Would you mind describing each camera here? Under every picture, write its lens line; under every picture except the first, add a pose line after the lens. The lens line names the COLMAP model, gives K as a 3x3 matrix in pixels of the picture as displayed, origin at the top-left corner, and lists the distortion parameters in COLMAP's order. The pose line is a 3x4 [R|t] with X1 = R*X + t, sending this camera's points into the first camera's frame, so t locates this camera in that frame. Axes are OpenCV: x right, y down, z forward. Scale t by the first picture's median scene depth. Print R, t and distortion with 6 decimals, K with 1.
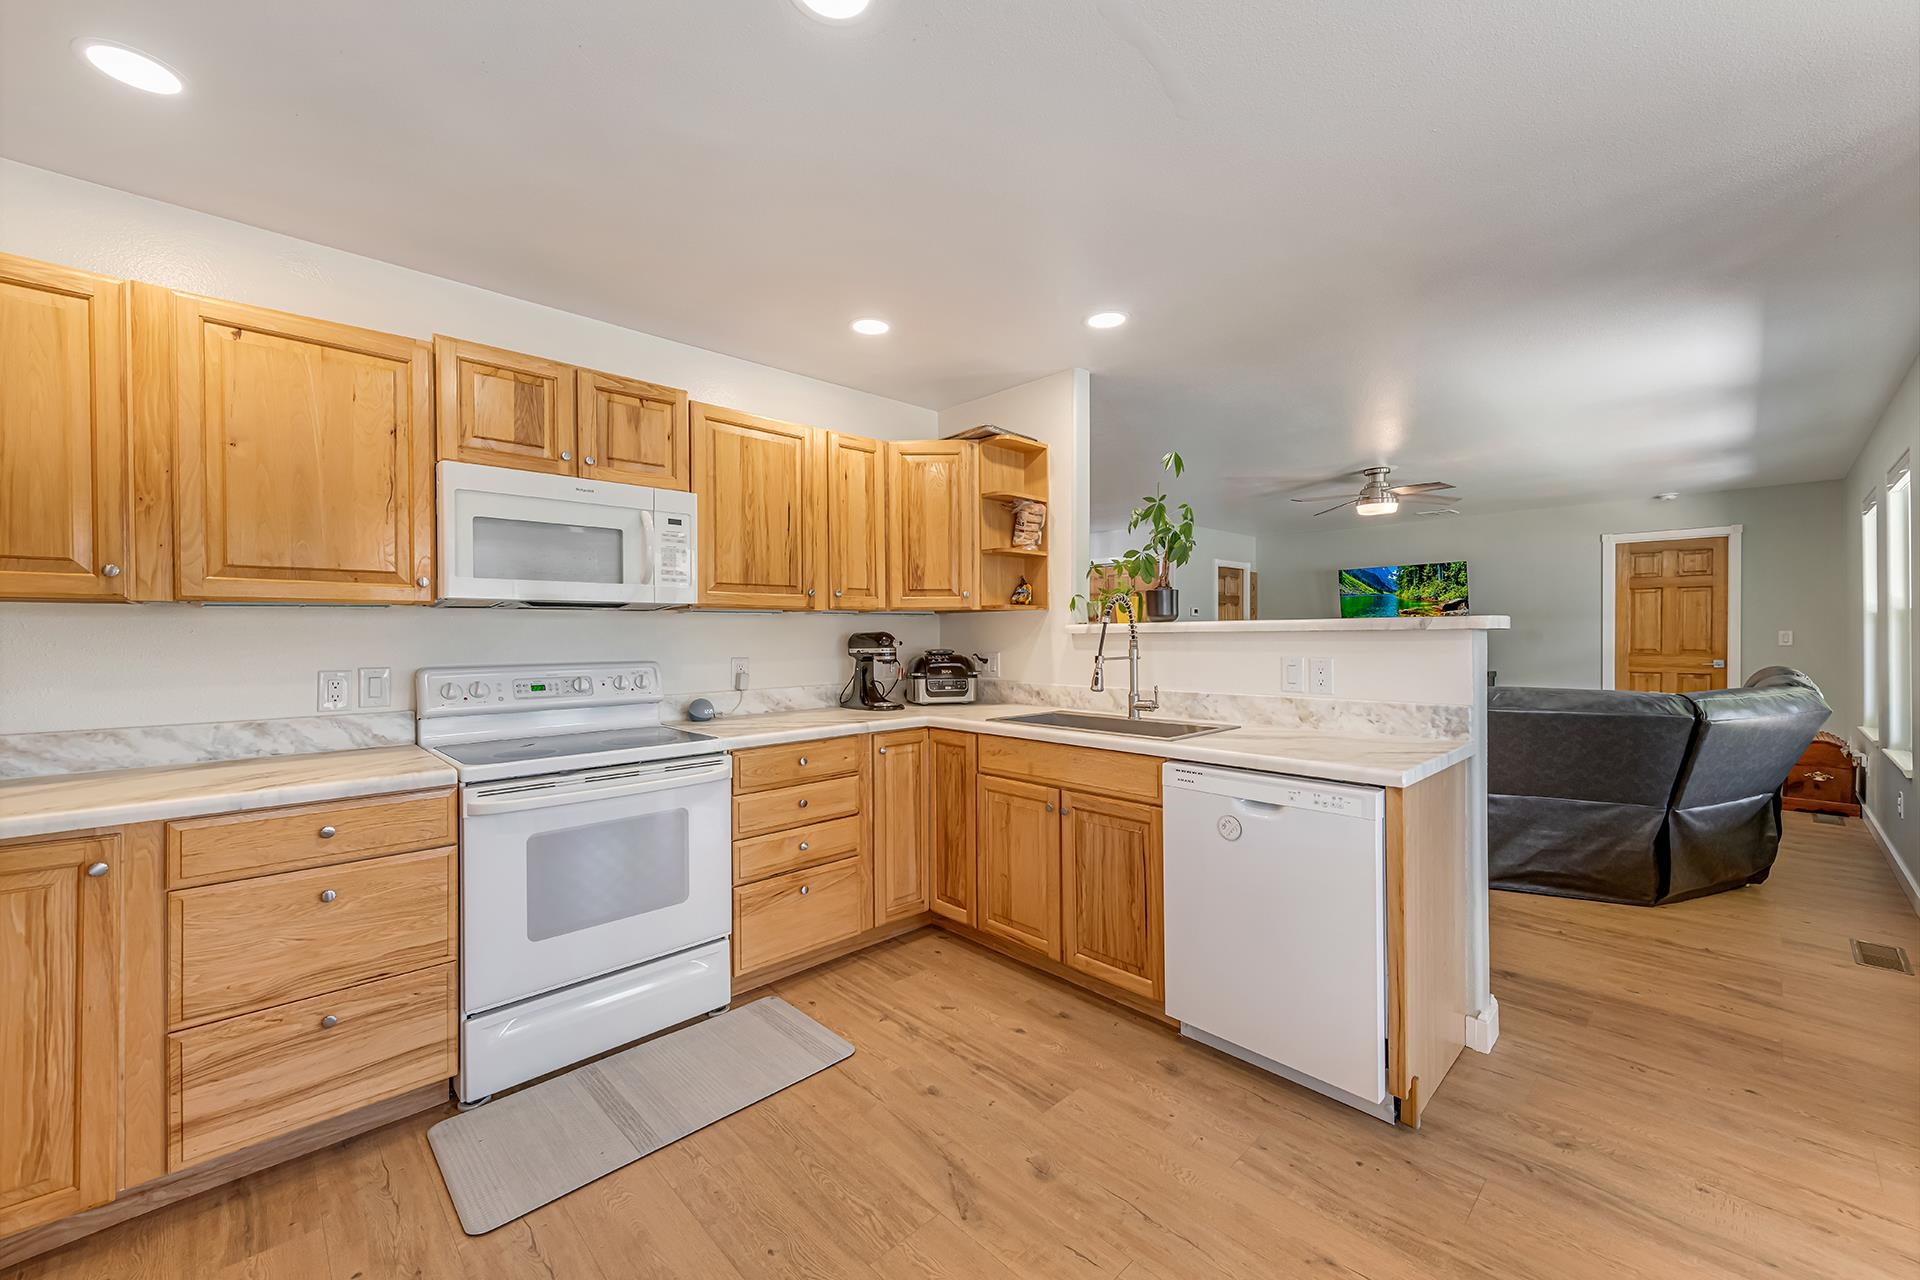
lens RADIAL K [[763.3, 0, 947.7], [0, 763.3, 636.9], [0, 0, 1]] dist [0.016113, -0.001728]
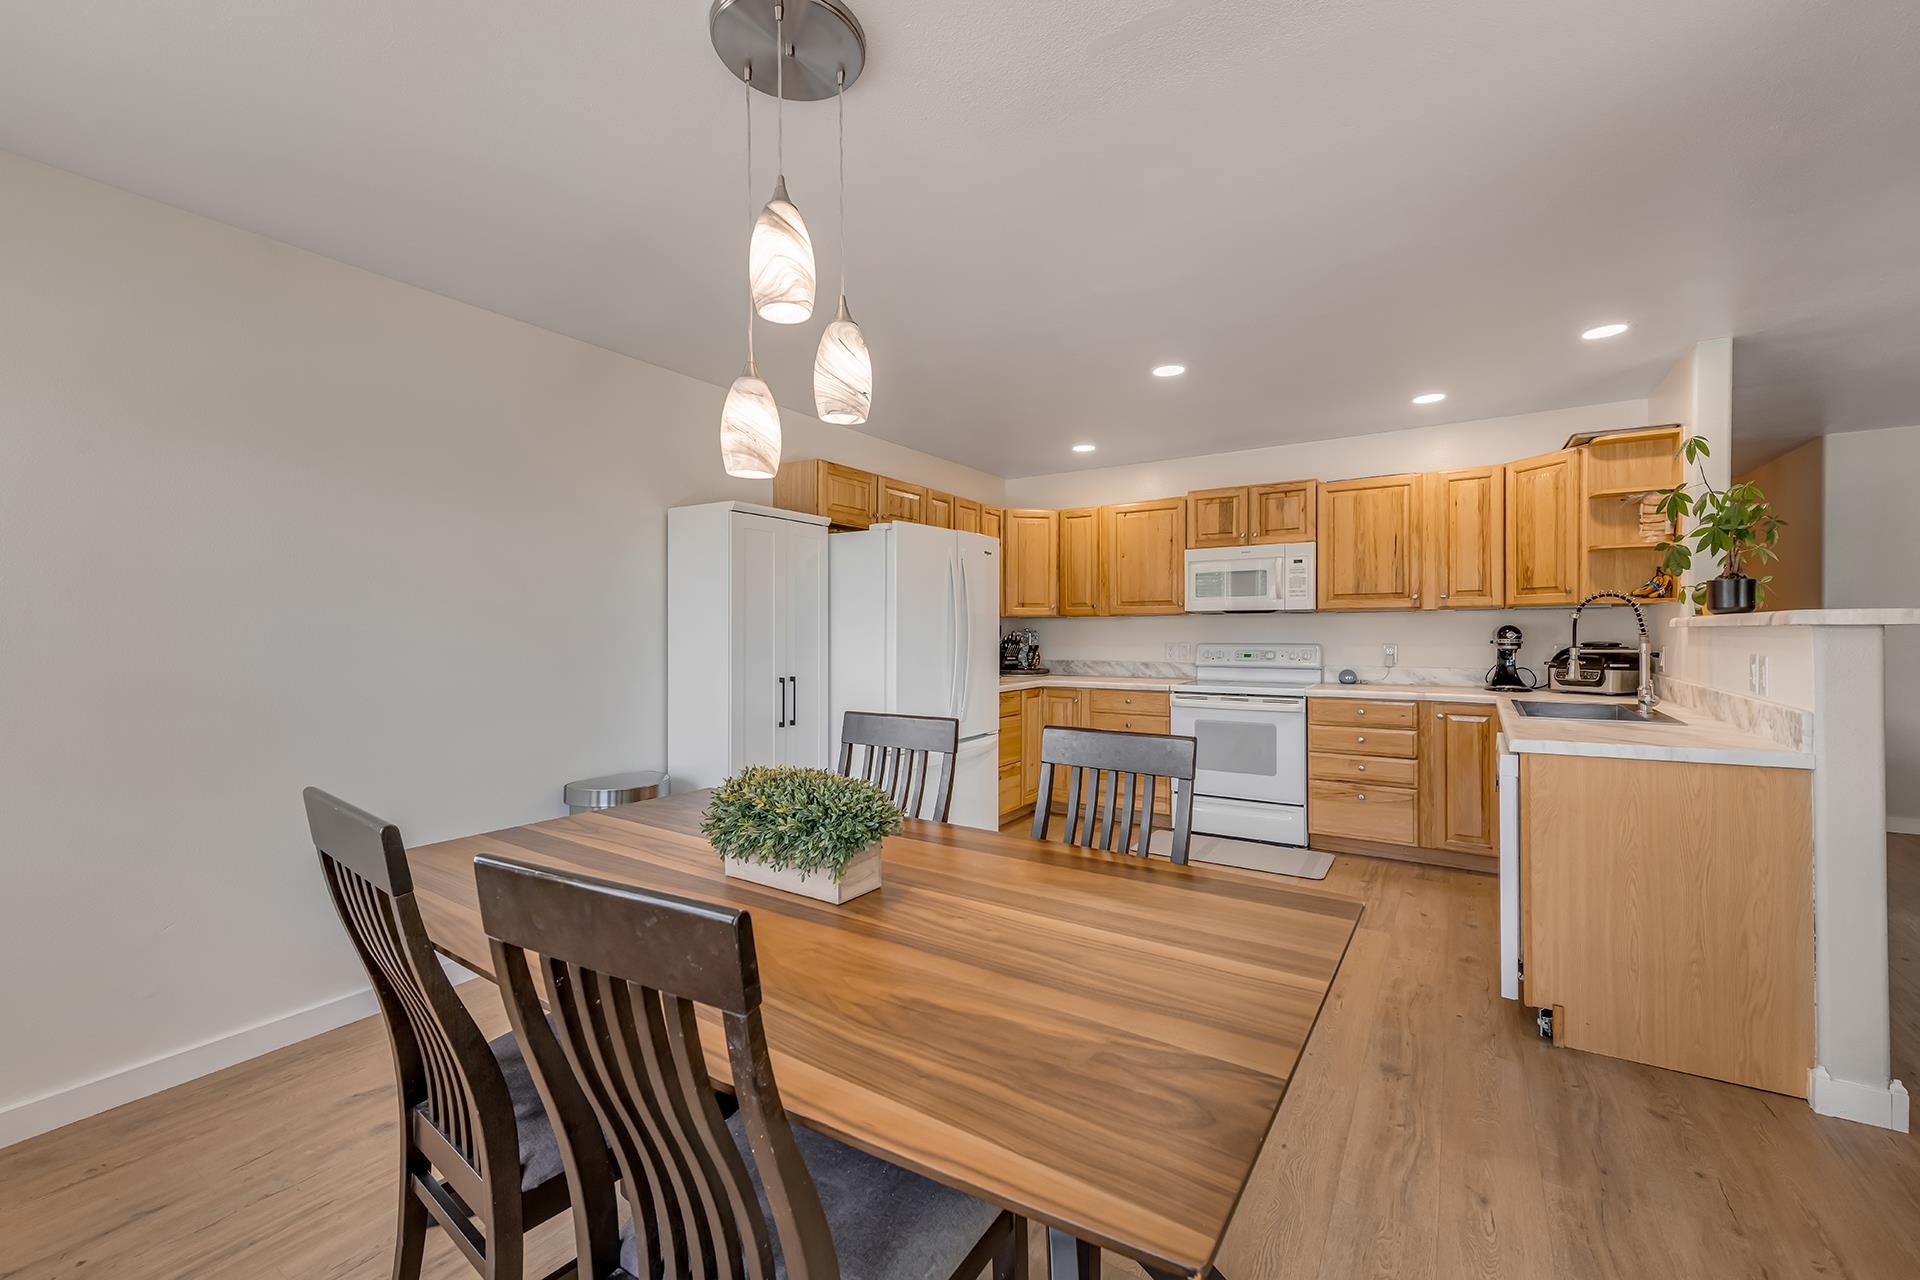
lens RADIAL K [[763.3, 0, 949.5], [0, 763.3, 635.3], [0, 0, 1]] dist [0.016113, -0.001728]
pose [[0.211734, 0.013089, -0.977240, 1.259526], [0.000331, 0.999909, 0.013465, -0.010021], [0.977327, -0.003175, 0.211710, -0.128093]]
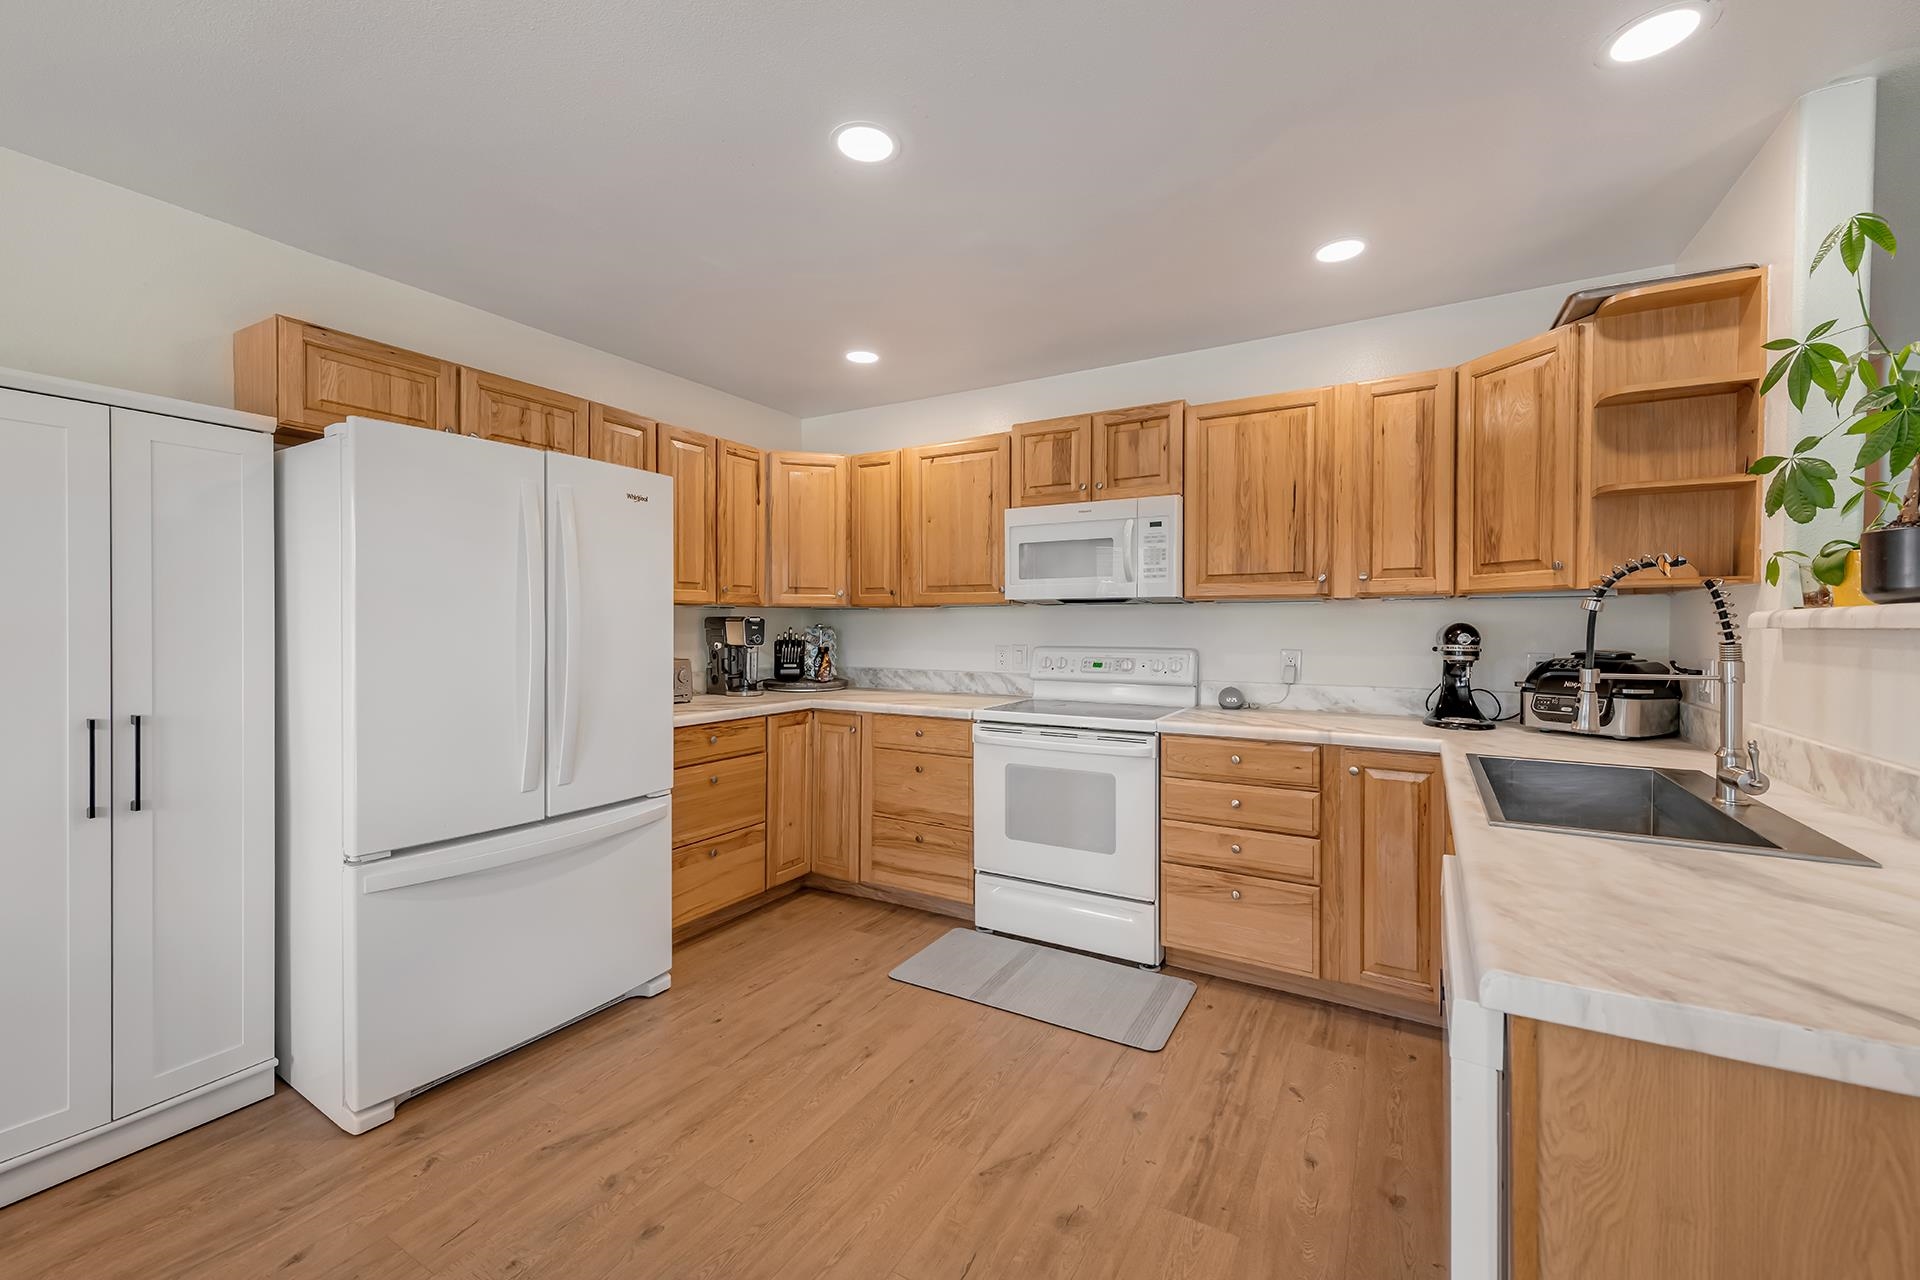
lens RADIAL K [[763.3, 0, 971.1], [0, 763.3, 632.1], [0, 0, 1]] dist [0.016113, -0.001728]
pose [[0.277505, 0.017323, -0.960568, 0.710160], [-0.005241, 0.999850, 0.016517, -0.010690], [0.960710, 0.000451, 0.277554, 0.474345]]
